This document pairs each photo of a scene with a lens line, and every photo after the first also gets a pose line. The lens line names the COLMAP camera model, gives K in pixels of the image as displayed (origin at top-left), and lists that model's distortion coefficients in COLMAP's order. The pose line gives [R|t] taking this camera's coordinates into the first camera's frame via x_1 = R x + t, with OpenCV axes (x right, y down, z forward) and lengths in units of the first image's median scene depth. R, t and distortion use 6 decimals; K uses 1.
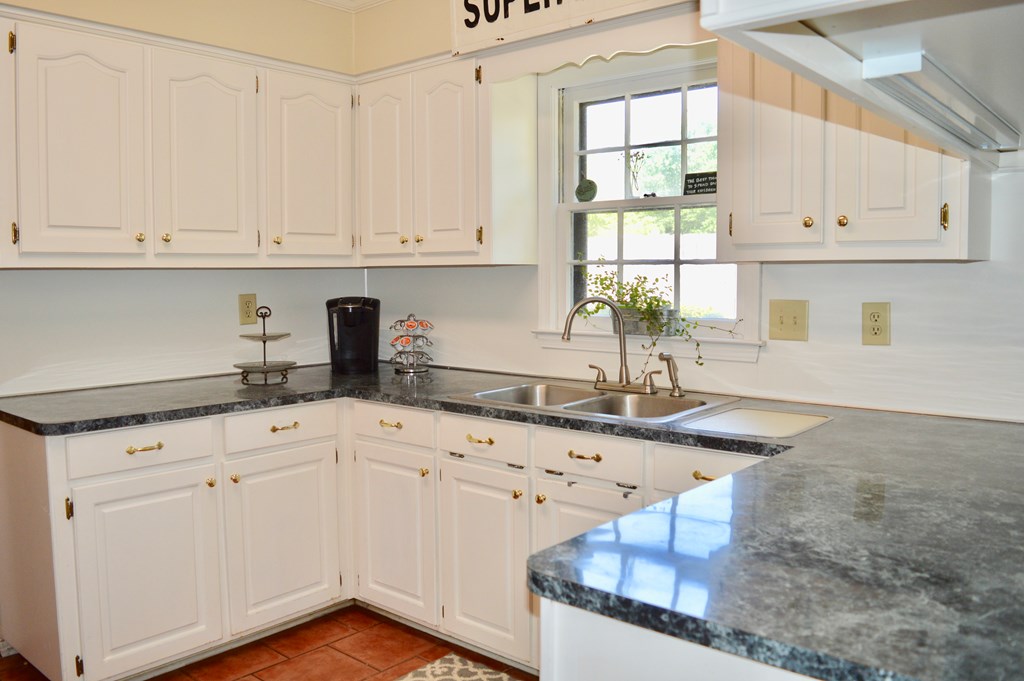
lens RADIAL K [[811.6, 0, 529.0], [0, 811.6, 331.5], [0, 0, 1]] dist [-0.087328, 0.008075]
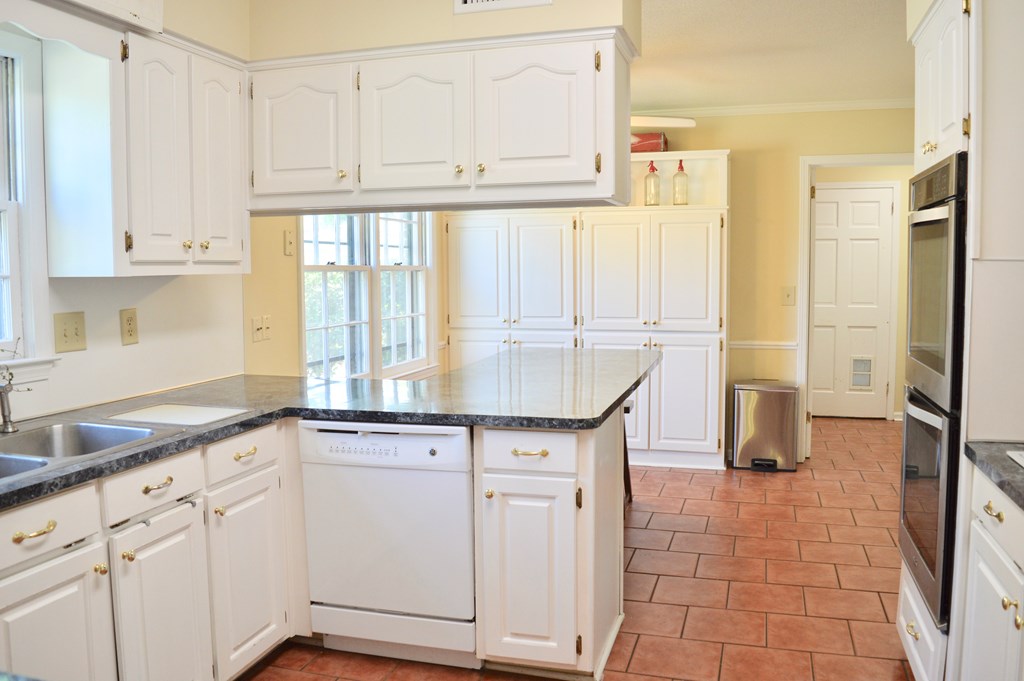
lens RADIAL K [[811.6, 0, 529.0], [0, 811.6, 331.5], [0, 0, 1]] dist [-0.087328, 0.008075]
pose [[-0.400134, -0.070779, 0.913720, -0.770289], [0.067170, 0.992067, 0.106263, -0.076196], [-0.913992, 0.103894, -0.392205, 0.778757]]
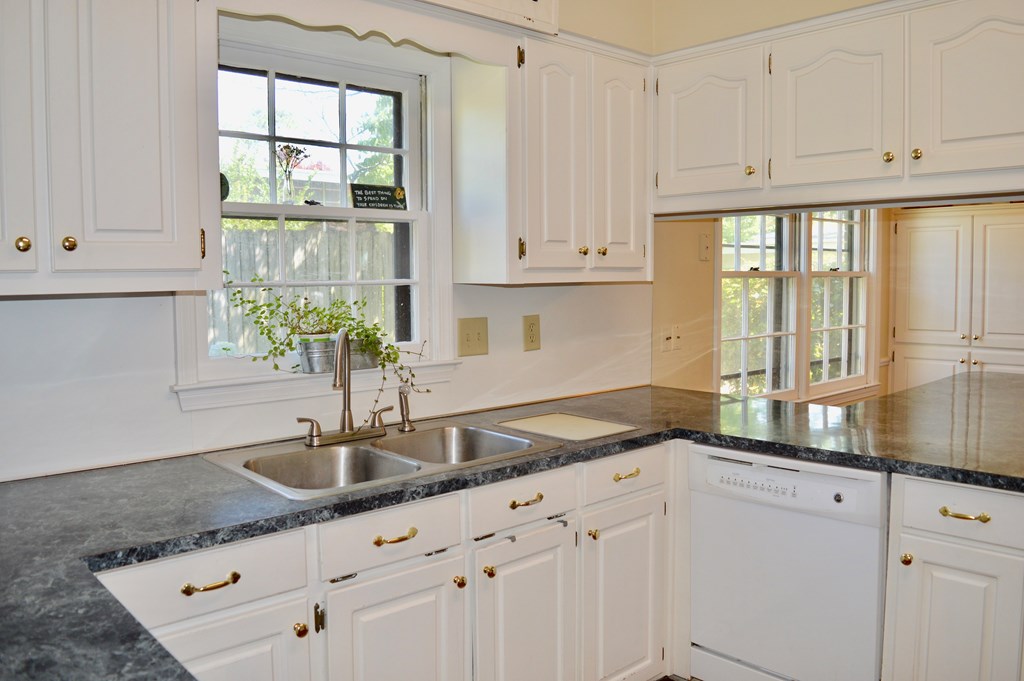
lens RADIAL K [[811.6, 0, 529.0], [0, 811.6, 331.5], [0, 0, 1]] dist [-0.087328, 0.008075]
pose [[0.140540, -0.072530, 0.987415, -0.669581], [0.074753, 0.995244, 0.062466, -0.075732], [-0.987249, 0.065033, 0.145294, 0.699834]]
